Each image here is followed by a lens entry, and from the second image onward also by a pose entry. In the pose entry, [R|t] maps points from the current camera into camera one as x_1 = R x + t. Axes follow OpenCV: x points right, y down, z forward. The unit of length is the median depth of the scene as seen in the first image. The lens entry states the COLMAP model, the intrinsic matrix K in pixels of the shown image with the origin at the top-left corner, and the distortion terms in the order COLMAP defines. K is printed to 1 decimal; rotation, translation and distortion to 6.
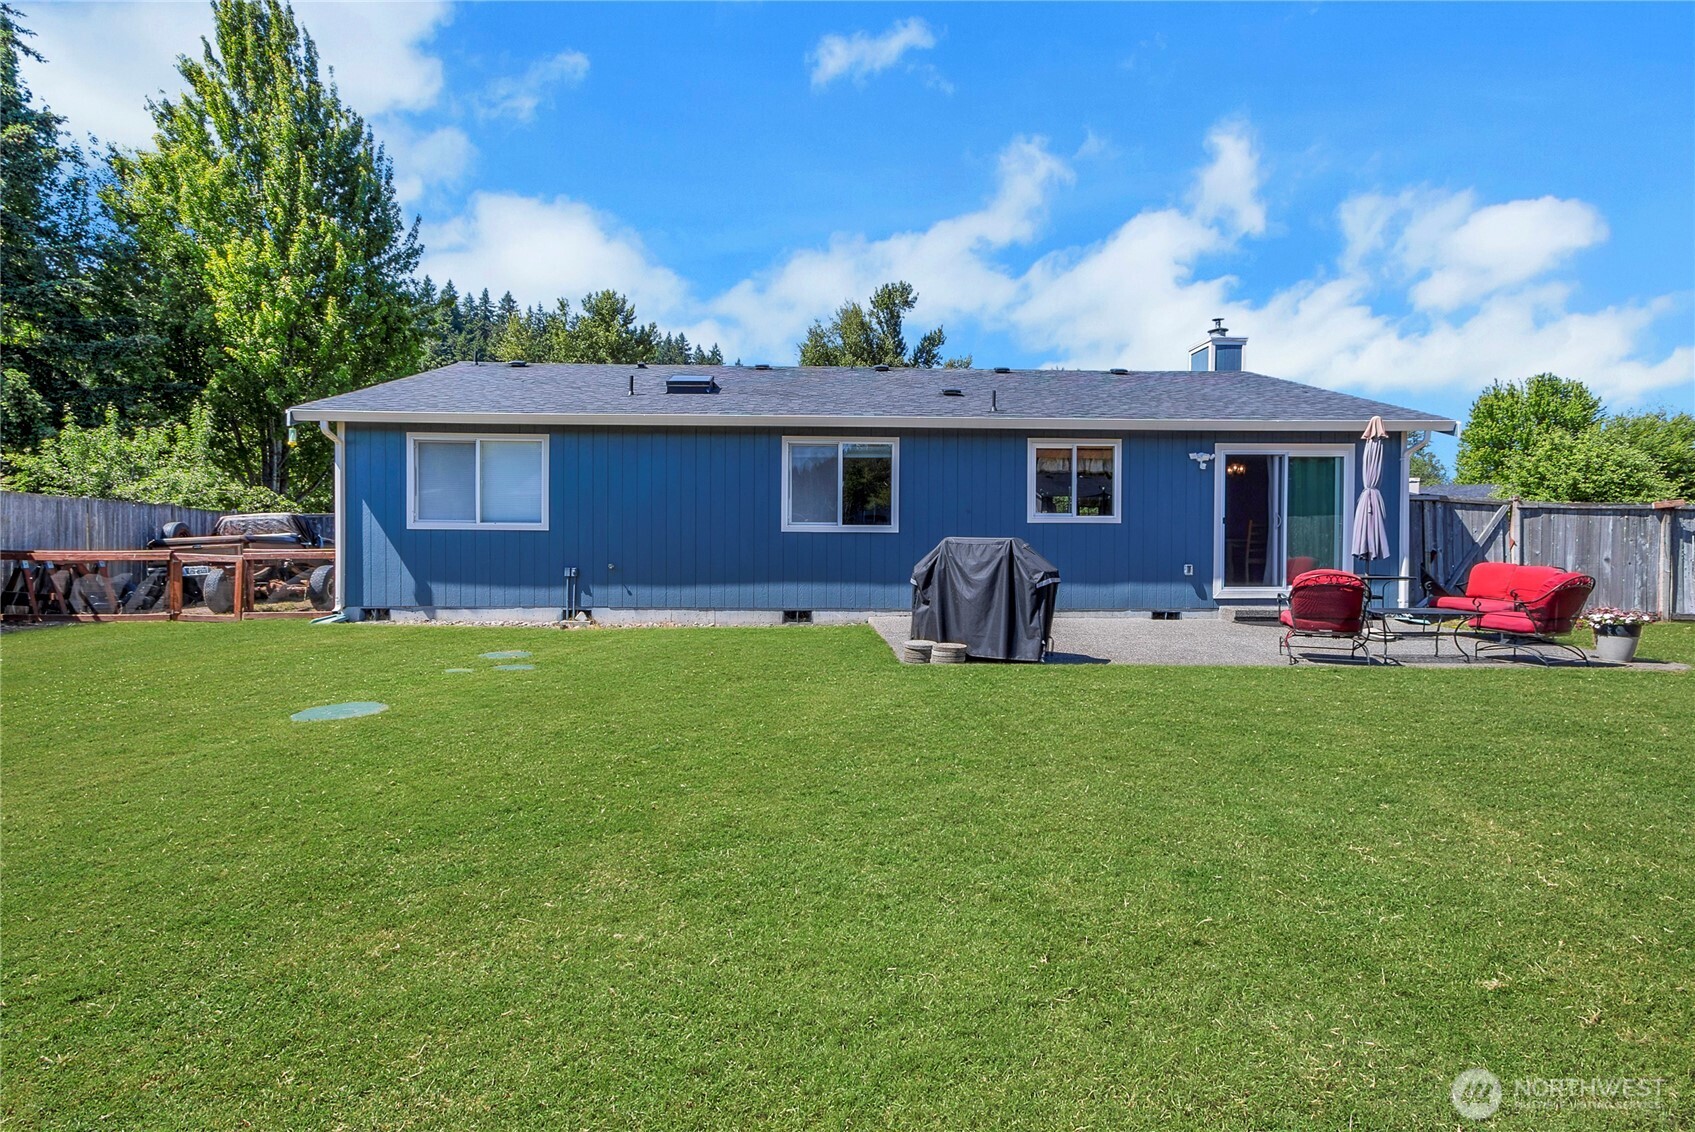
lens RADIAL K [[786.7, 0, 841.5], [0, 786.7, 565.2], [0, 0, 1]] dist [-0.000687, 0.001007]
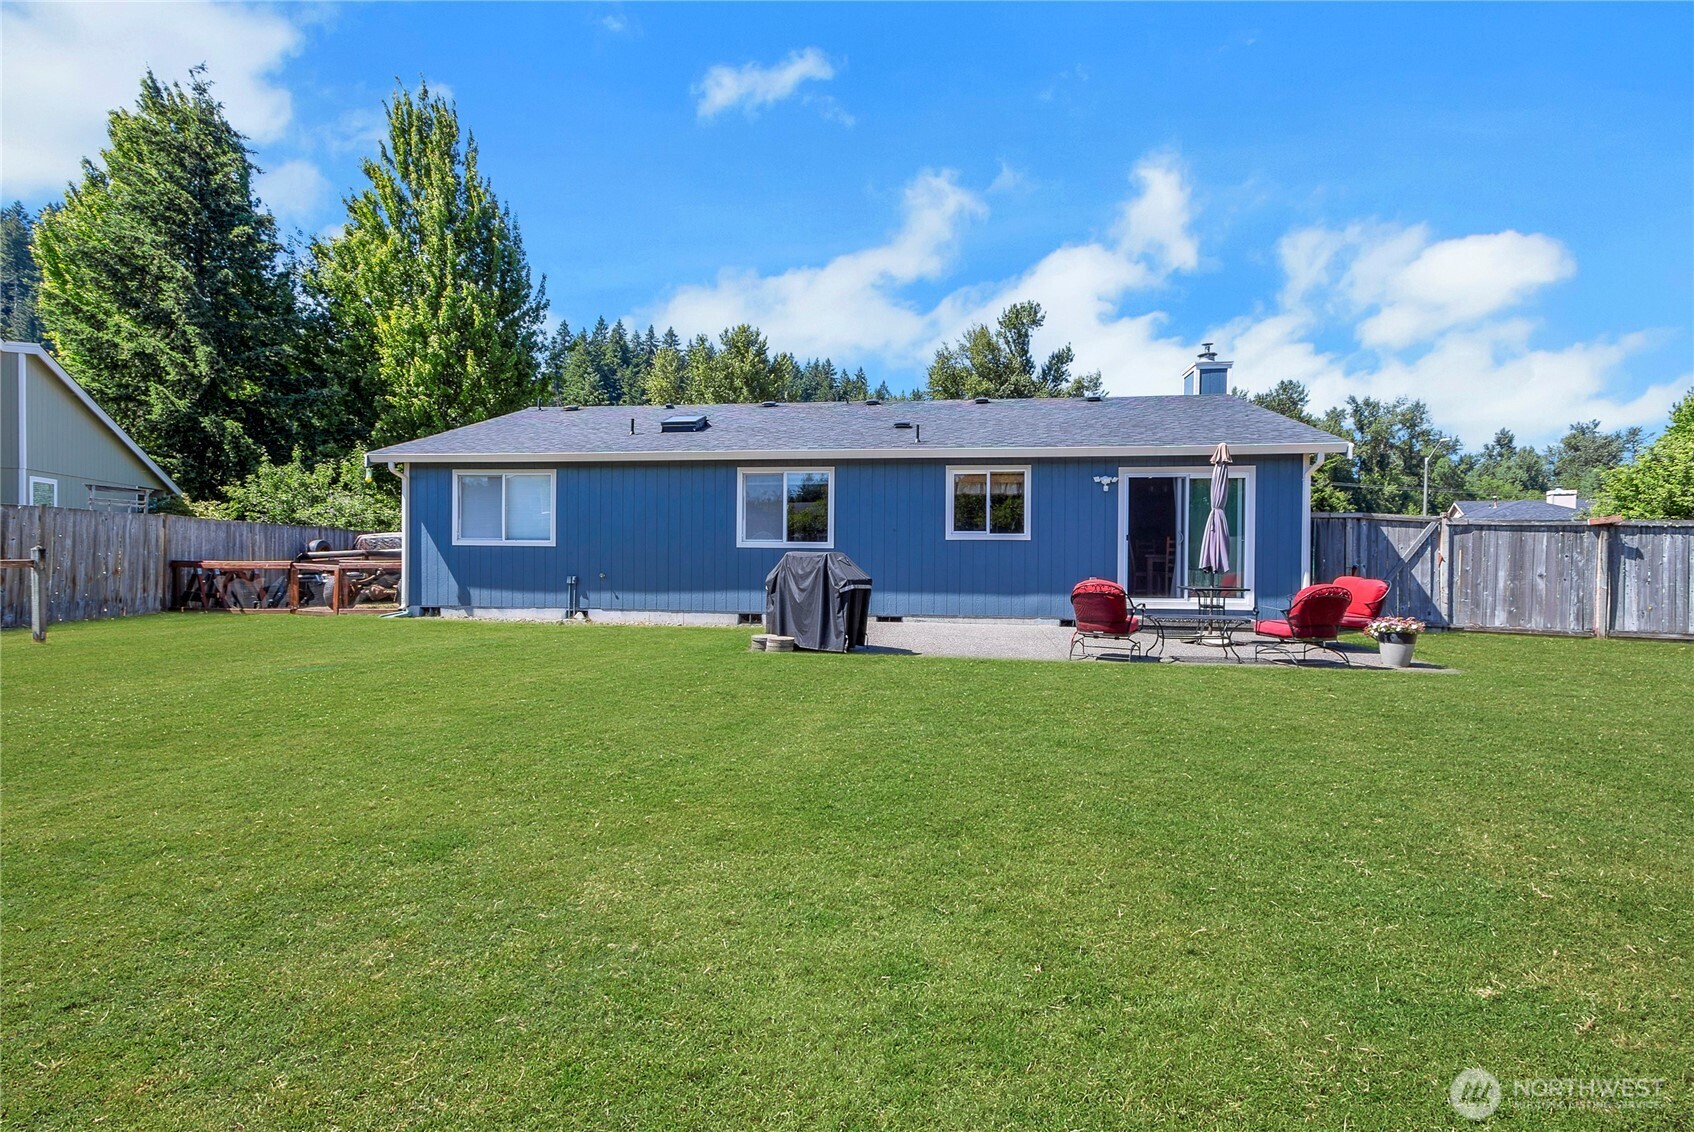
lens RADIAL K [[759.0, 0, 842.1], [0, 759.0, 574.7], [0, 0, 1]] dist [-0.001053, -0.000680]
pose [[0.987039, 0.006421, -0.160353, 0.240643], [-0.007587, 0.999949, -0.006655, 0.004740], [0.160302, 0.007785, 0.987037, -0.099754]]
